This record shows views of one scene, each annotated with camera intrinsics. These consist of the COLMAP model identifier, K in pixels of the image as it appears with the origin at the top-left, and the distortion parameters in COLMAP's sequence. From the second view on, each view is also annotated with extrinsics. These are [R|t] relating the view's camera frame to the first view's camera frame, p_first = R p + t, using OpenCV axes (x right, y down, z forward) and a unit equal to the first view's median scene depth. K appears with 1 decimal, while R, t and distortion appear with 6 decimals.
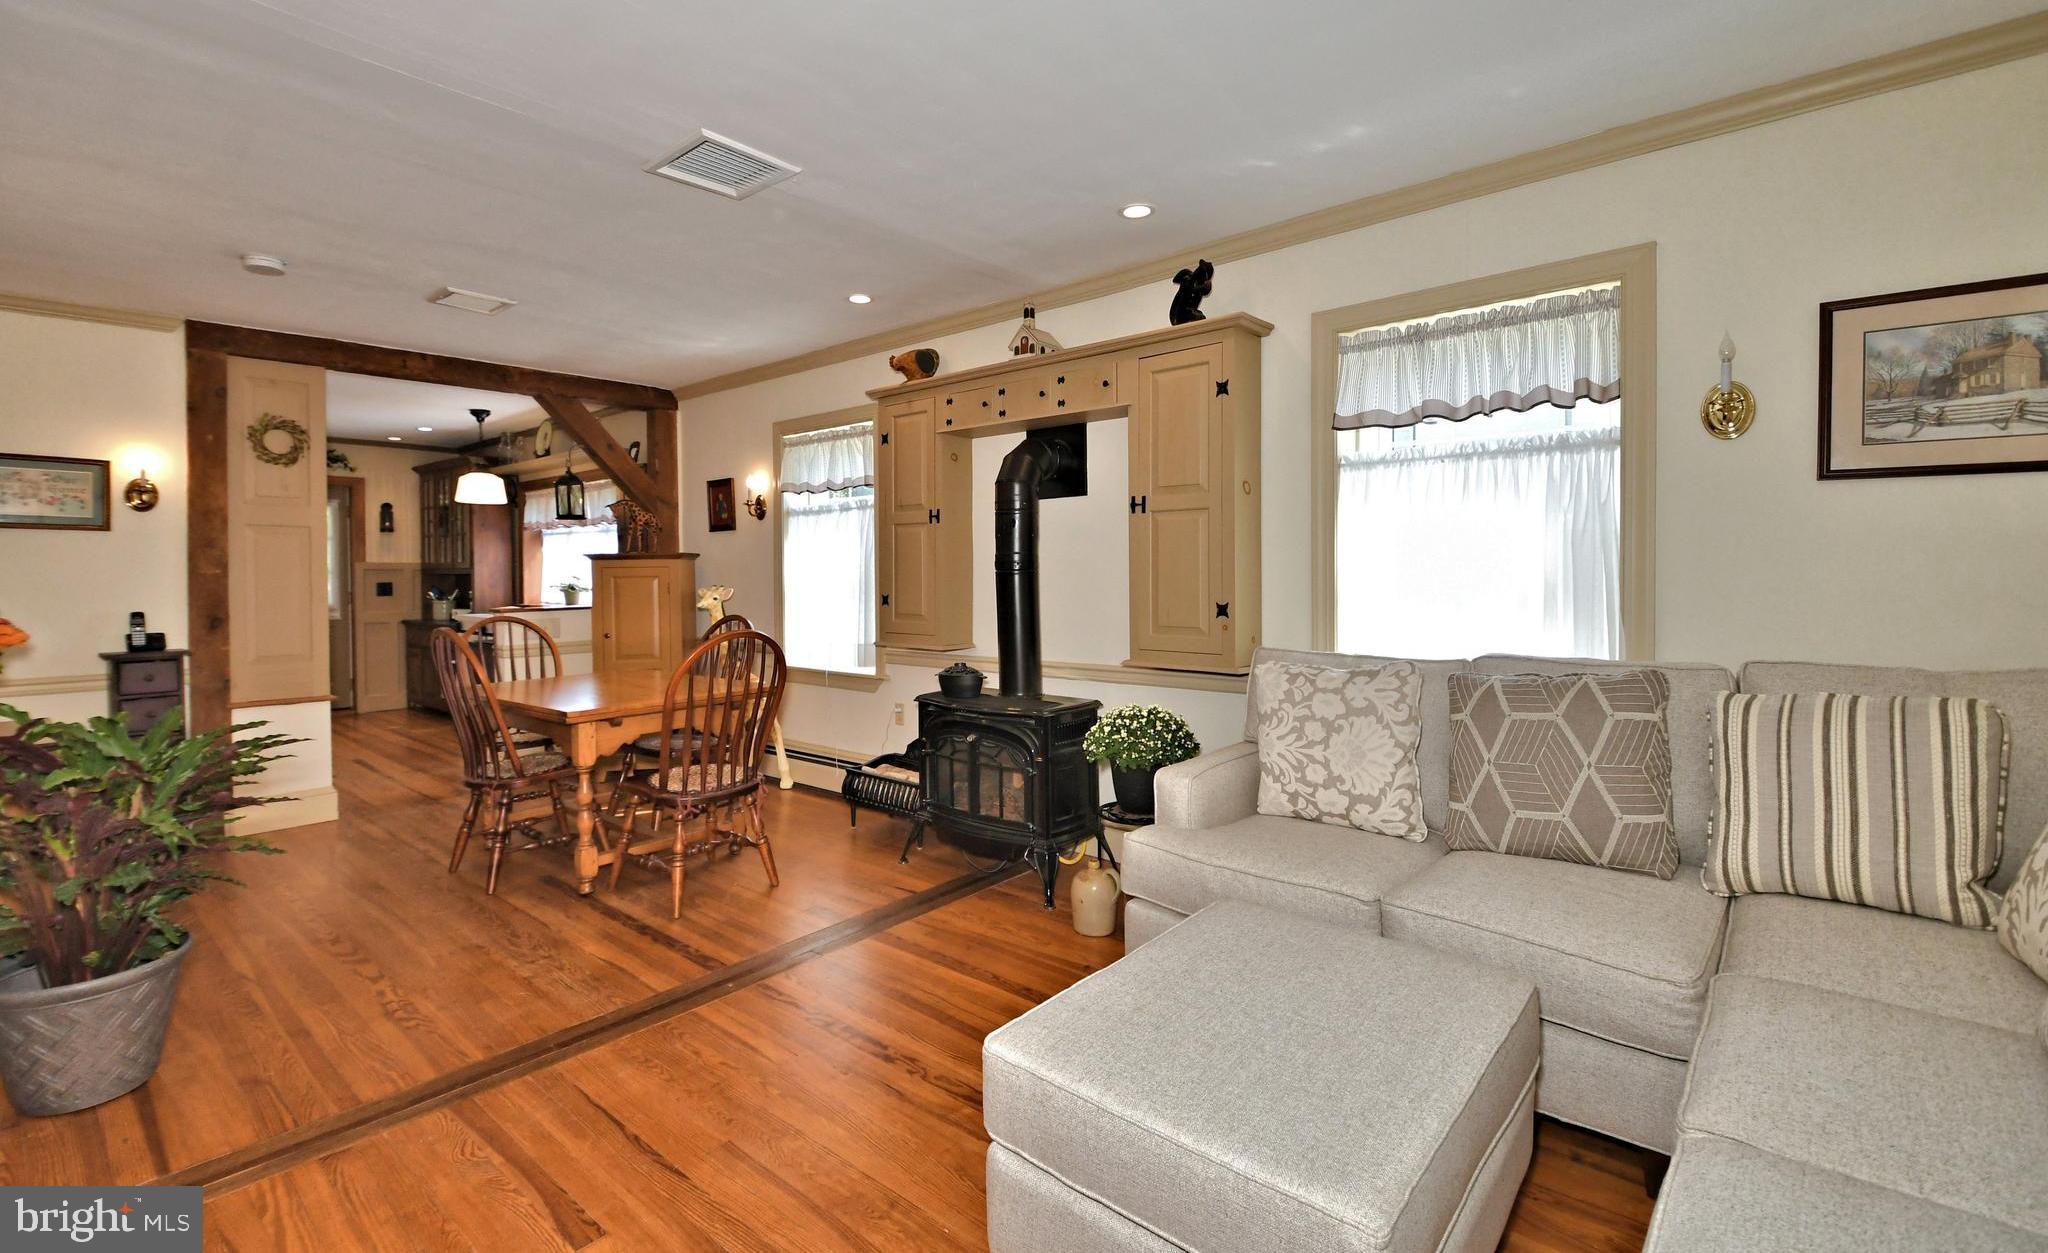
lens RADIAL K [[864.7, 0, 1023.4], [0, 864.7, 597.5], [0, 0, 1]] dist [0.003647, -0.003583]
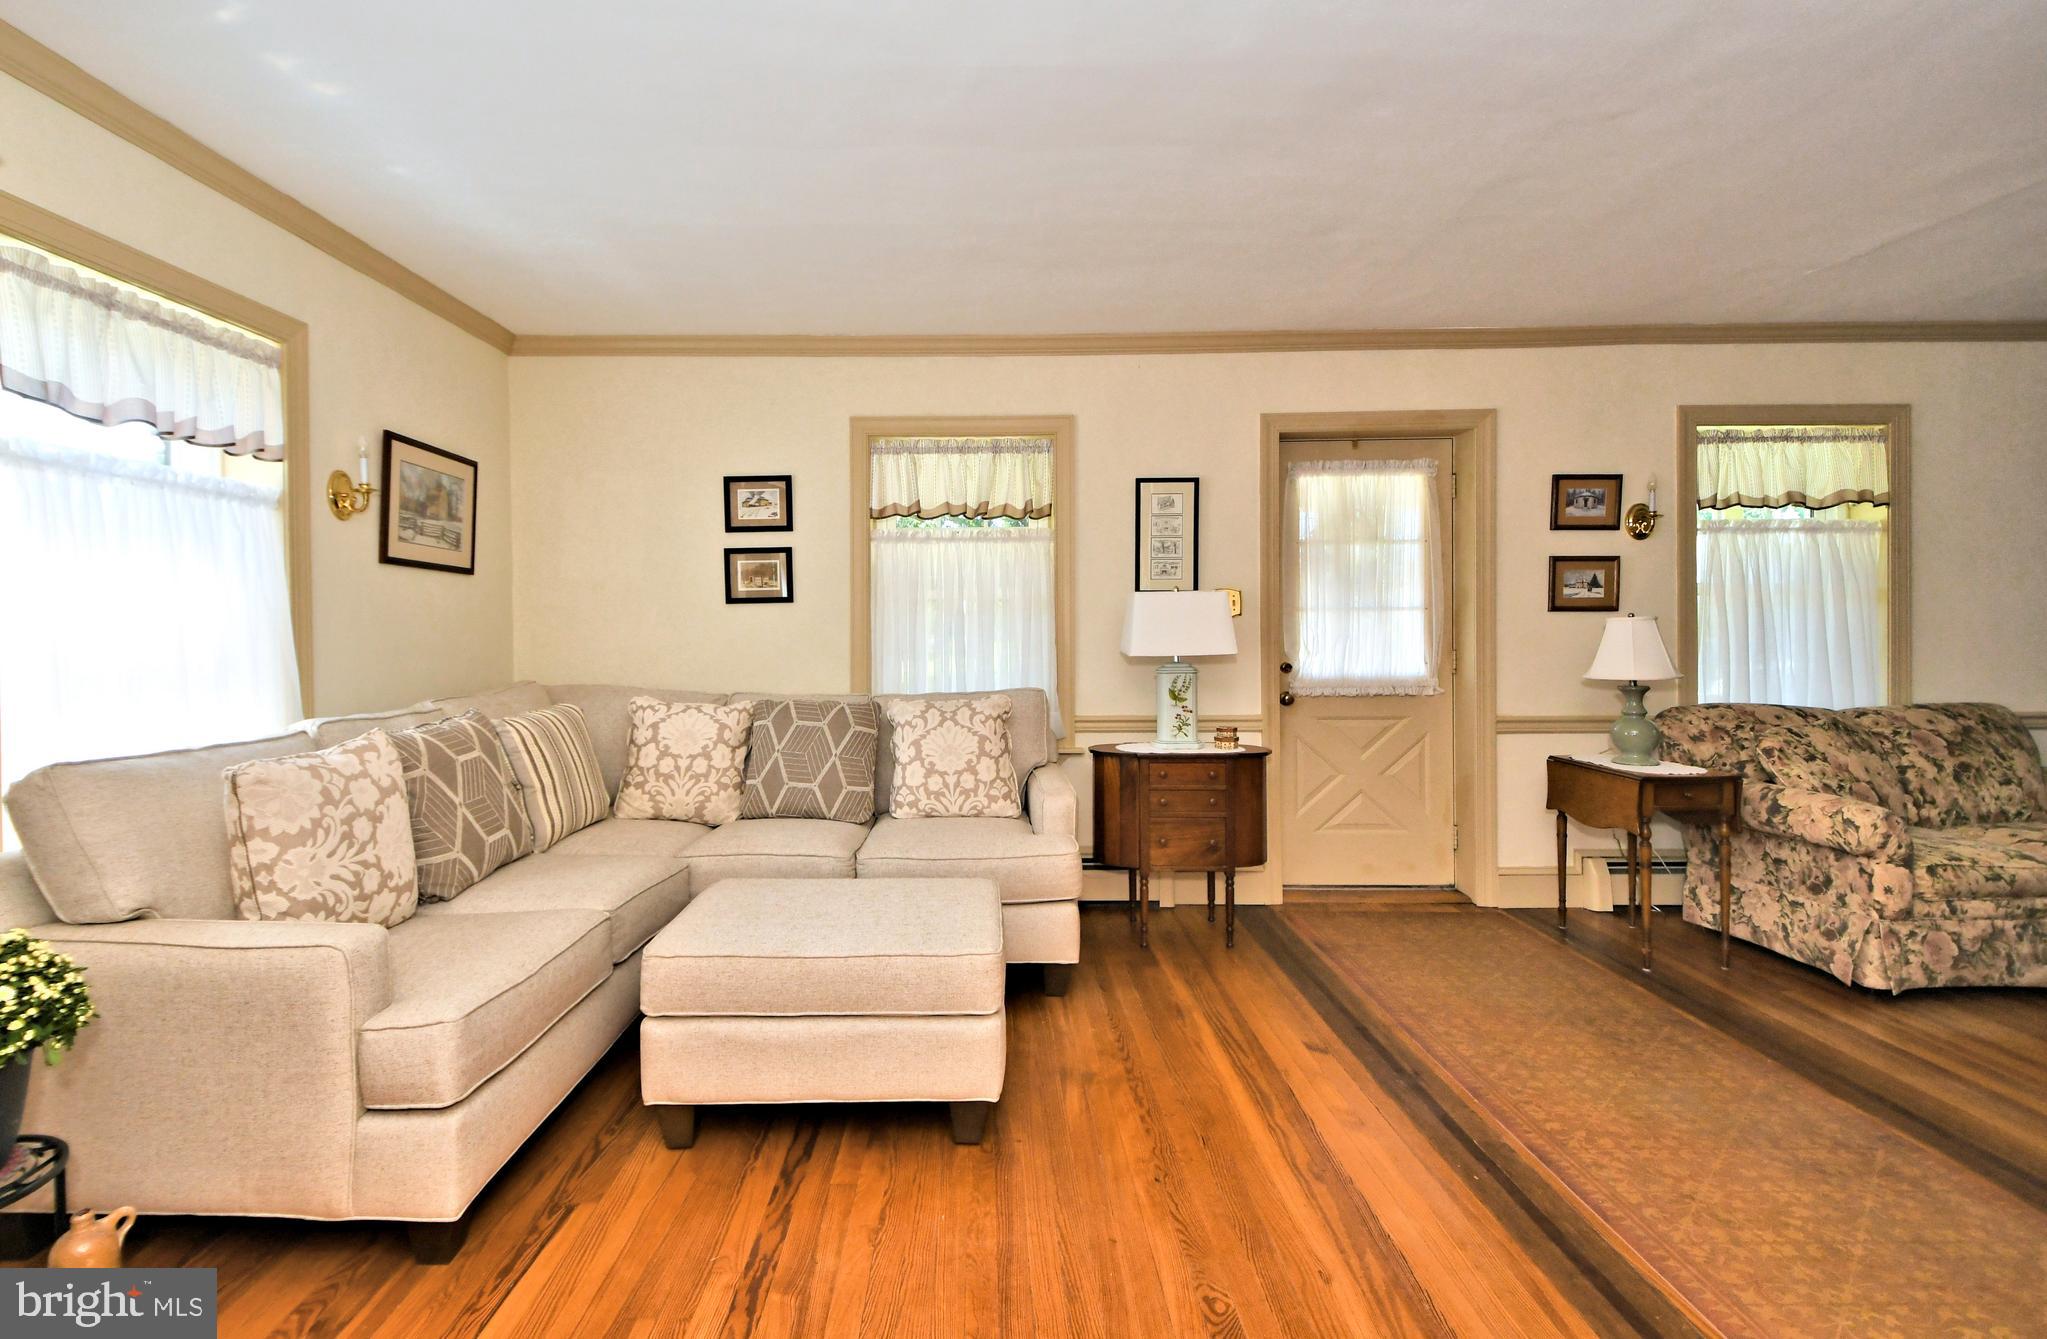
lens RADIAL K [[923.2, 0, 990.4], [0, 923.2, 633.5], [0, 0, 1]] dist [-0.001501, -0.003102]
pose [[-0.662082, 0.006880, 0.749400, -0.544321], [0.033800, 0.999214, 0.020689, -0.018281], [-0.748669, 0.039027, -0.661795, 0.898516]]
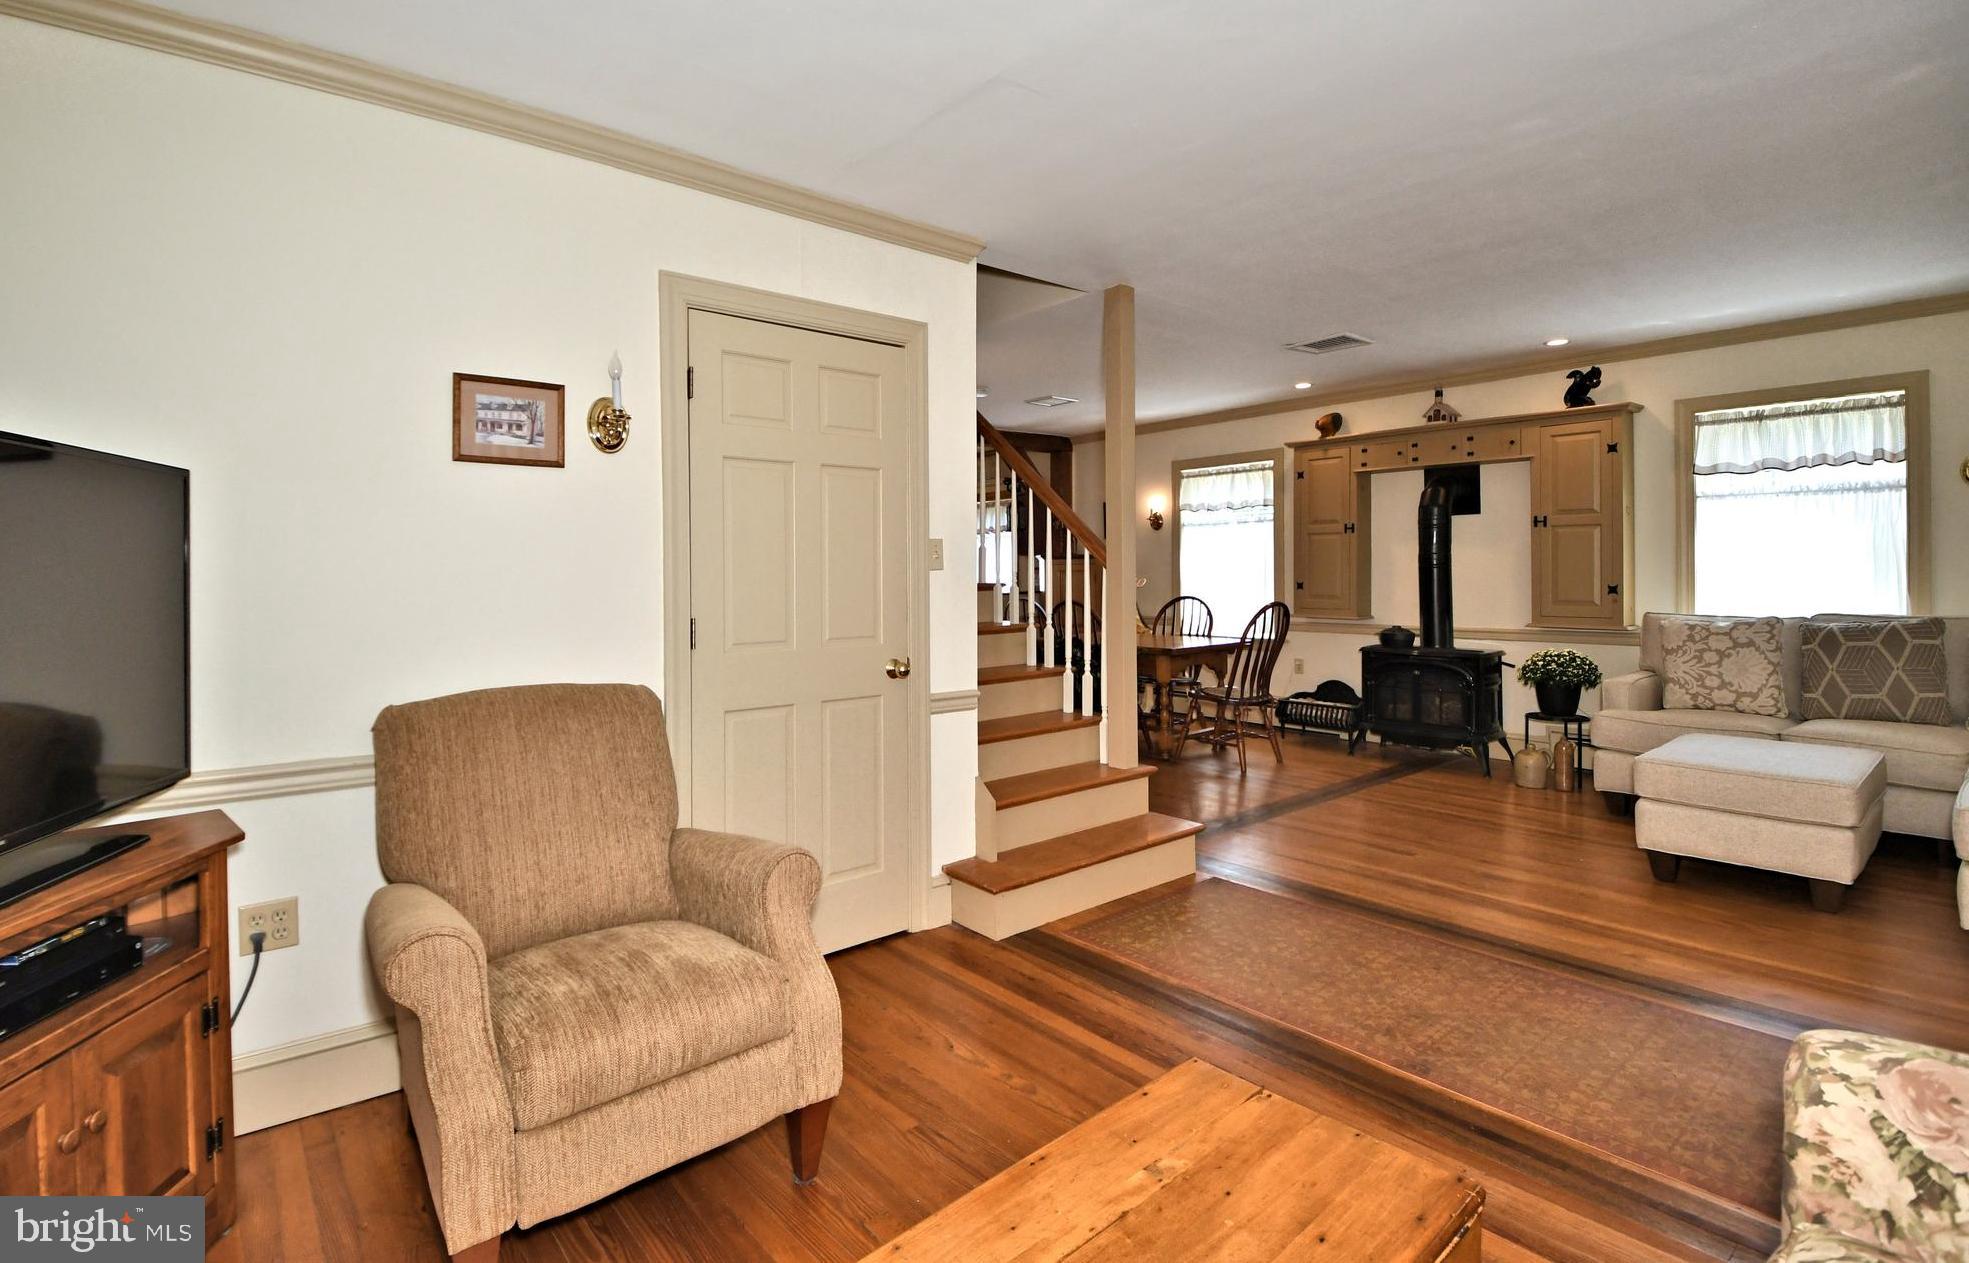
lens RADIAL K [[926.0, 0, 824.5], [0, 926.0, 591.6], [0, 0, 1]] dist [-0.045668, 0.001660]
pose [[0.970710, 0.000859, -0.240255, -0.765268], [-0.002625, 0.999972, -0.007029, 0.032944], [0.240242, 0.007453, 0.970684, -0.911713]]
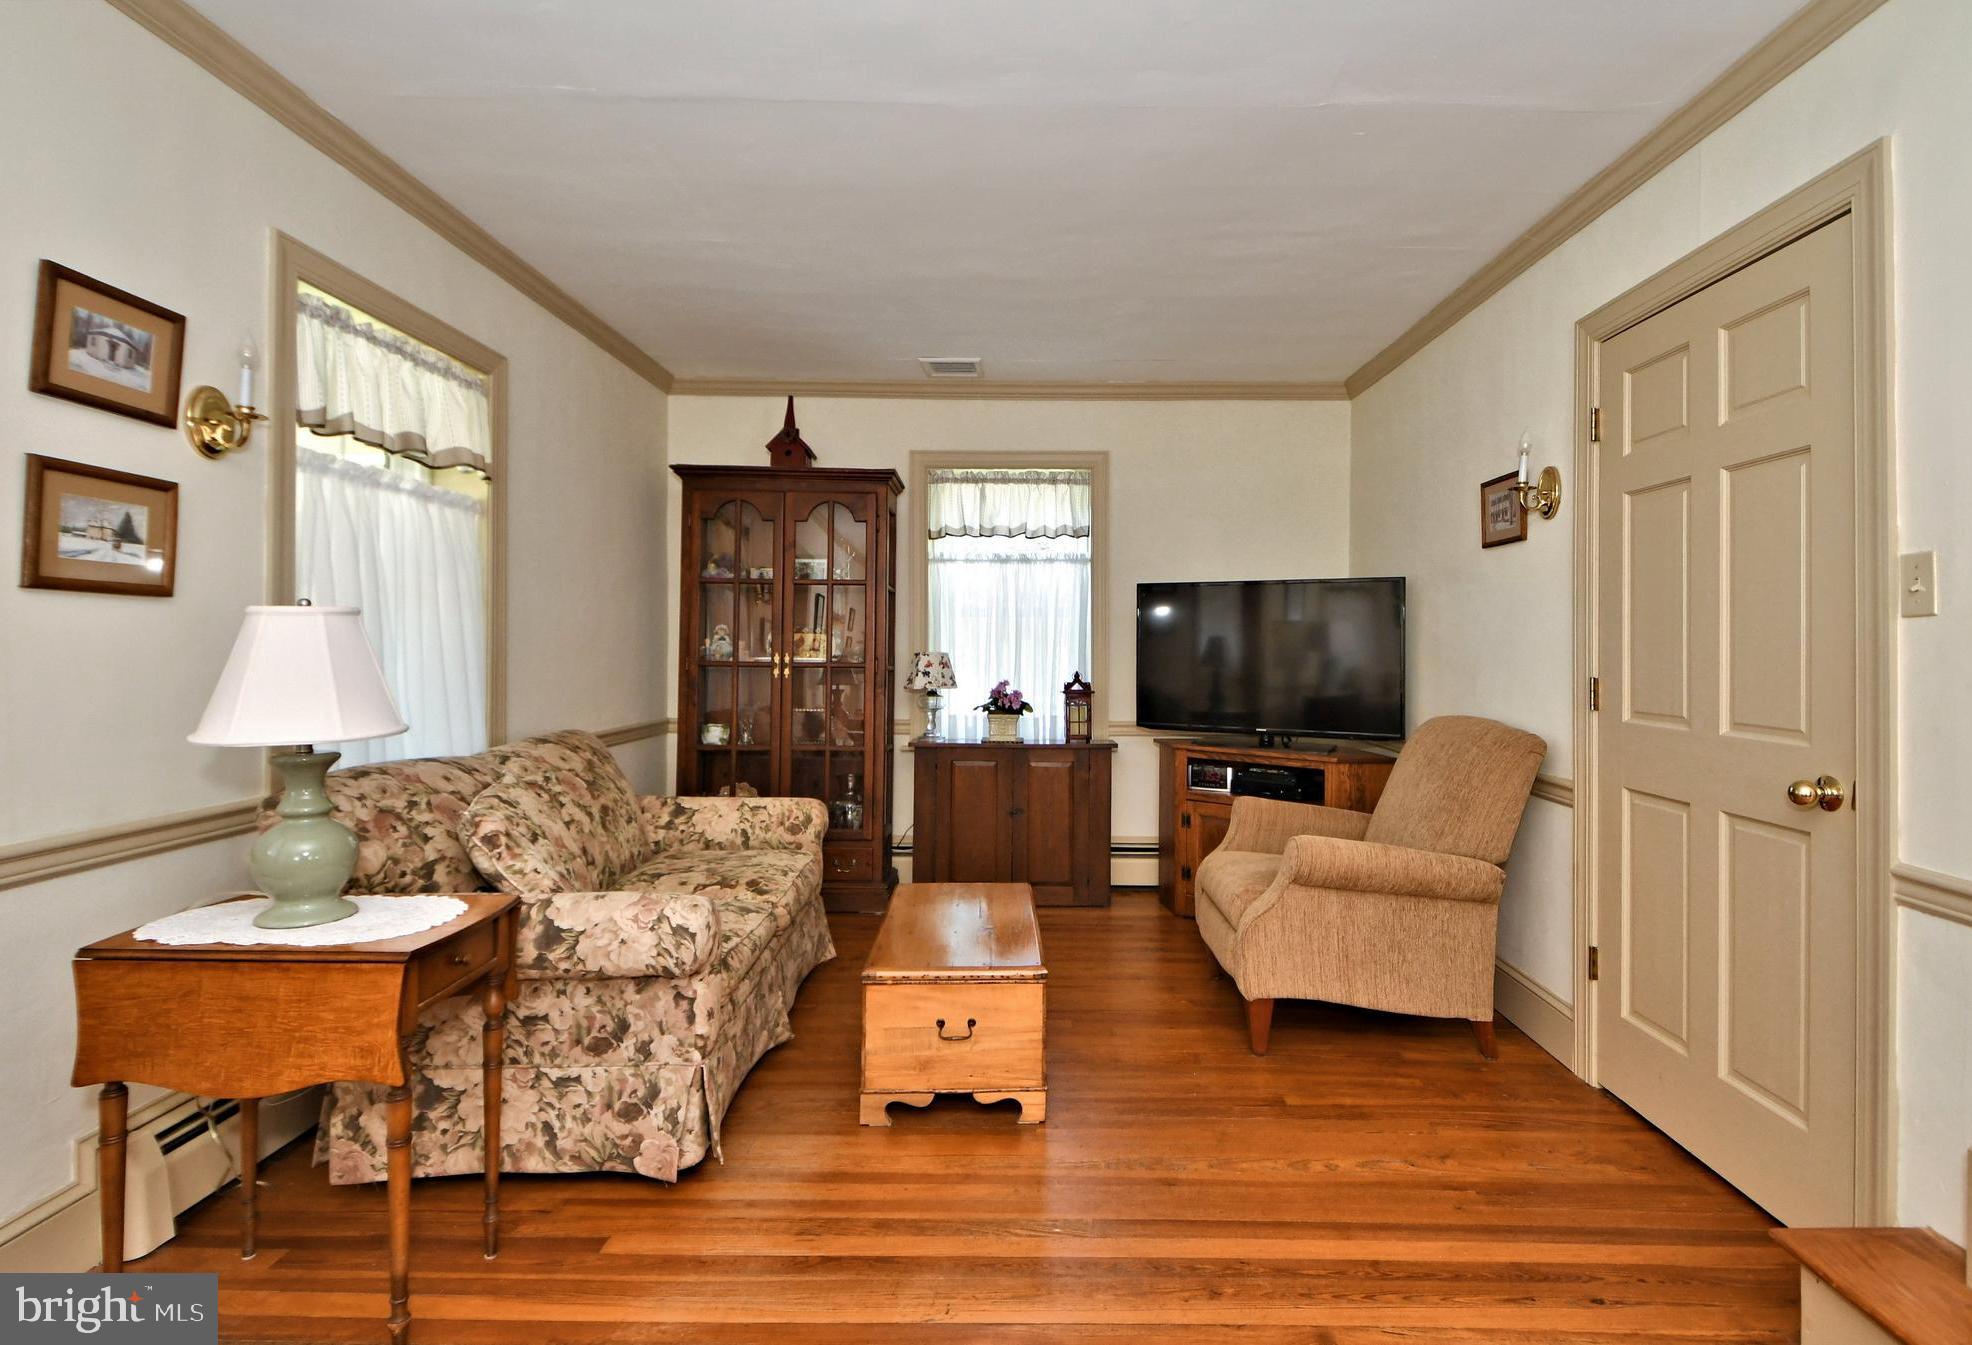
lens RADIAL K [[961.5, 0, 1022.8], [0, 961.5, 635.8], [0, 0, 1]] dist [0.005799, -0.004554]
pose [[-0.747544, -0.005859, -0.664187, -0.142035], [-0.019535, 0.999722, 0.013167, 0.014311], [0.663925, 0.022818, -0.747451, 0.225475]]
